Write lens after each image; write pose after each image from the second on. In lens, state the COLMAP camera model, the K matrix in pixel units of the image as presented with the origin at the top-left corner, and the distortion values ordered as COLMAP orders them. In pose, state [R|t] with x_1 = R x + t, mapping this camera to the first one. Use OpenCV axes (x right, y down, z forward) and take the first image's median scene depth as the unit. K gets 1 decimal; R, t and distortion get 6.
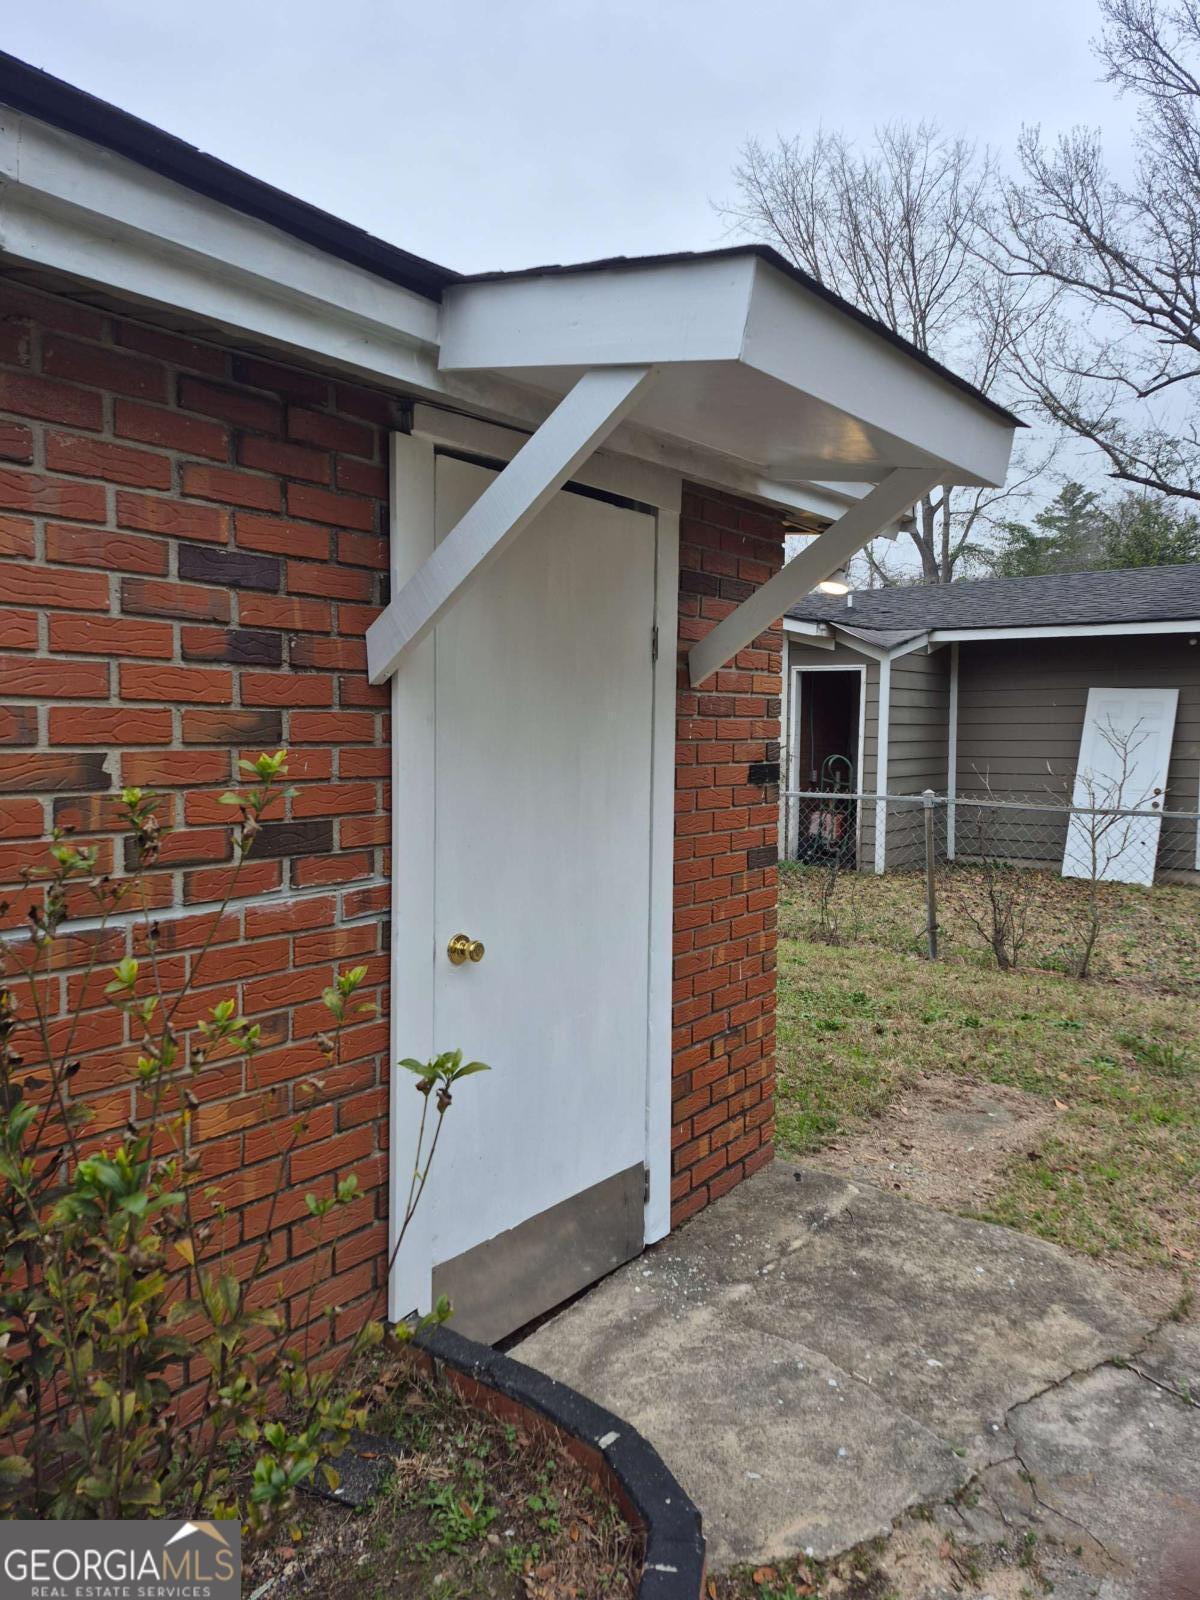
lens RADIAL K [[1107.7, 0, 596.6], [0, 1107.7, 796.3], [0, 0, 1]] dist [0.022027, -0.005876]
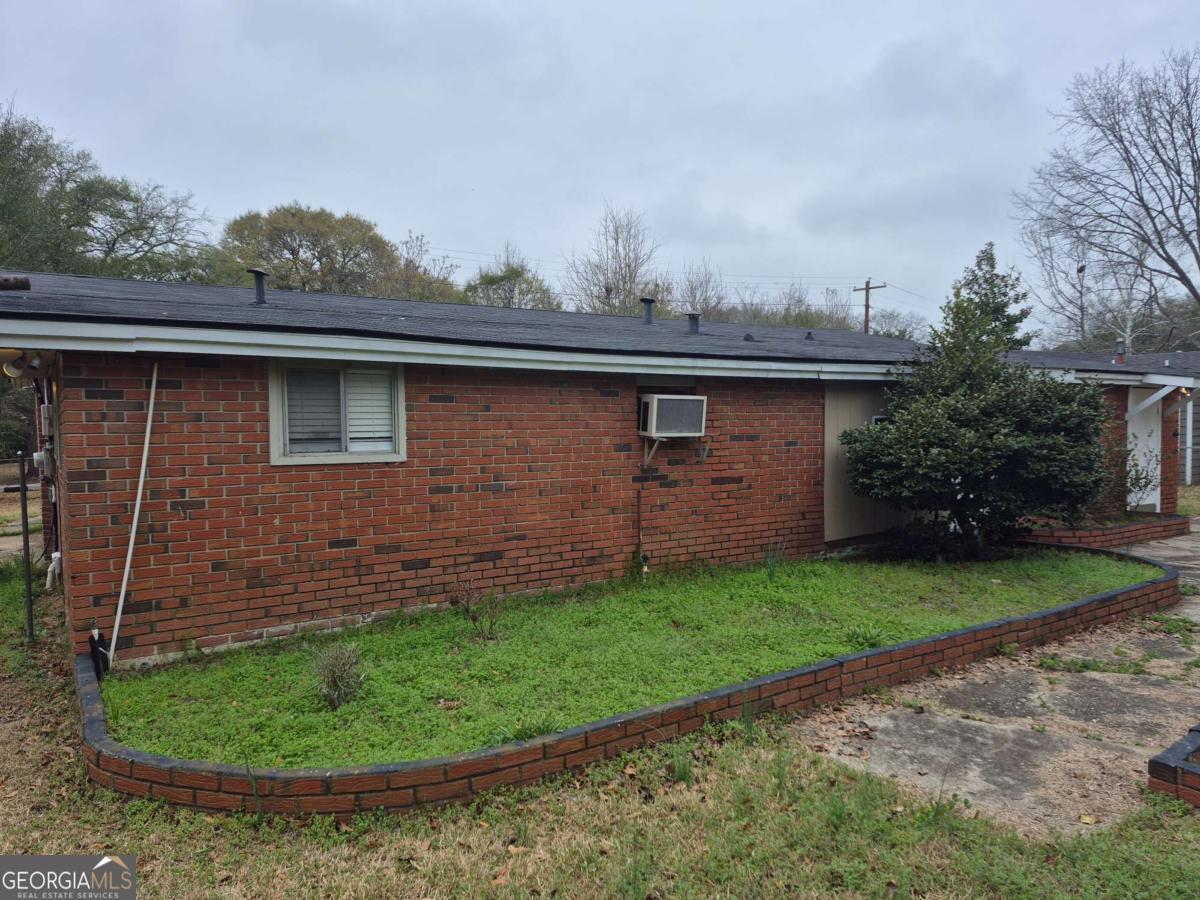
lens RADIAL K [[830.8, 0, 605.4], [0, 830.8, 449.8], [0, 0, 1]] dist [0.022027, -0.005876]
pose [[0.943758, -0.017774, -0.330160, -2.215304], [0.007010, 0.999405, -0.033765, 0.367017], [0.330563, 0.029552, 0.943321, -7.404105]]
